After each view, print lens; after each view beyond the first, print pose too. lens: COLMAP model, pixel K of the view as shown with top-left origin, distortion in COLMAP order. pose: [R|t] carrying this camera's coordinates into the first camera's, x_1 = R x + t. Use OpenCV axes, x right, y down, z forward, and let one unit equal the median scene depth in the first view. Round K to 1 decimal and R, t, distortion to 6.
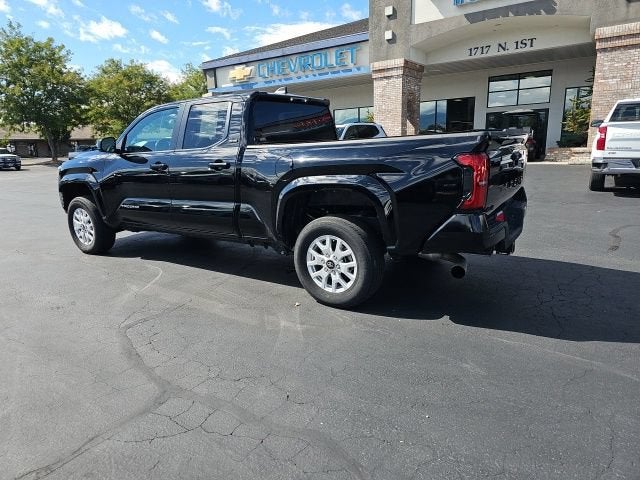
lens RADIAL K [[416.1, 0, 314.6], [0, 416.1, 243.6], [0, 0, 1]] dist [0.050755, -0.035597]
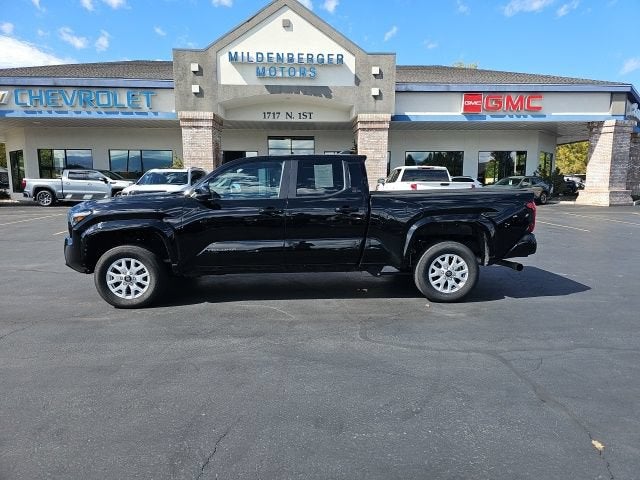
lens RADIAL K [[416.1, 0, 325.4], [0, 416.1, 240.9], [0, 0, 1]] dist [0.050755, -0.035597]
pose [[0.793978, -0.049420, 0.605934, -0.239299], [0.115357, 0.990830, -0.070343, -0.002350], [-0.596902, 0.125750, 0.792398, 0.011937]]
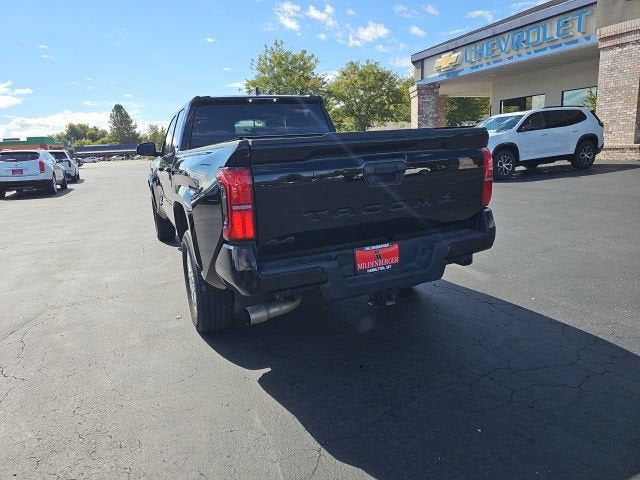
lens RADIAL K [[422.5, 0, 316.6], [0, 422.5, 237.6], [0, 0, 1]] dist [0.062964, -0.052930]
pose [[0.855068, 0.095982, -0.509555, 0.144863], [-0.095570, 0.995055, 0.027060, -0.019774], [0.509632, 0.025560, 0.860013, 0.064461]]
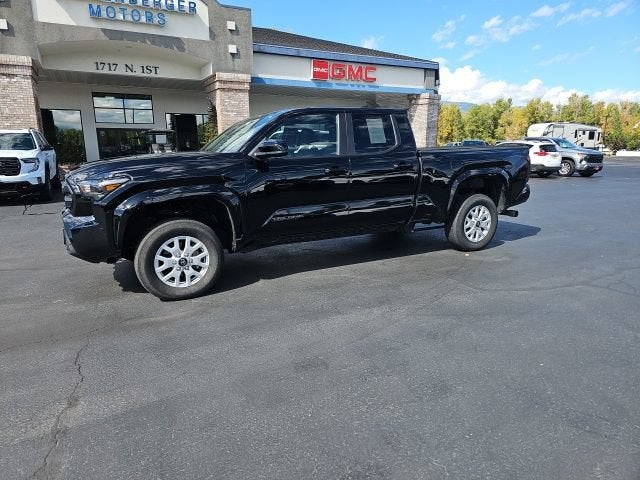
lens RADIAL K [[416.1, 0, 315.7], [0, 416.1, 240.3], [0, 0, 1]] dist [0.050755, -0.035597]
pose [[0.473763, -0.156904, 0.866562, -0.330567], [0.199332, 0.977568, 0.068025, -0.024435], [-0.857797, 0.140506, 0.494412, 0.146398]]
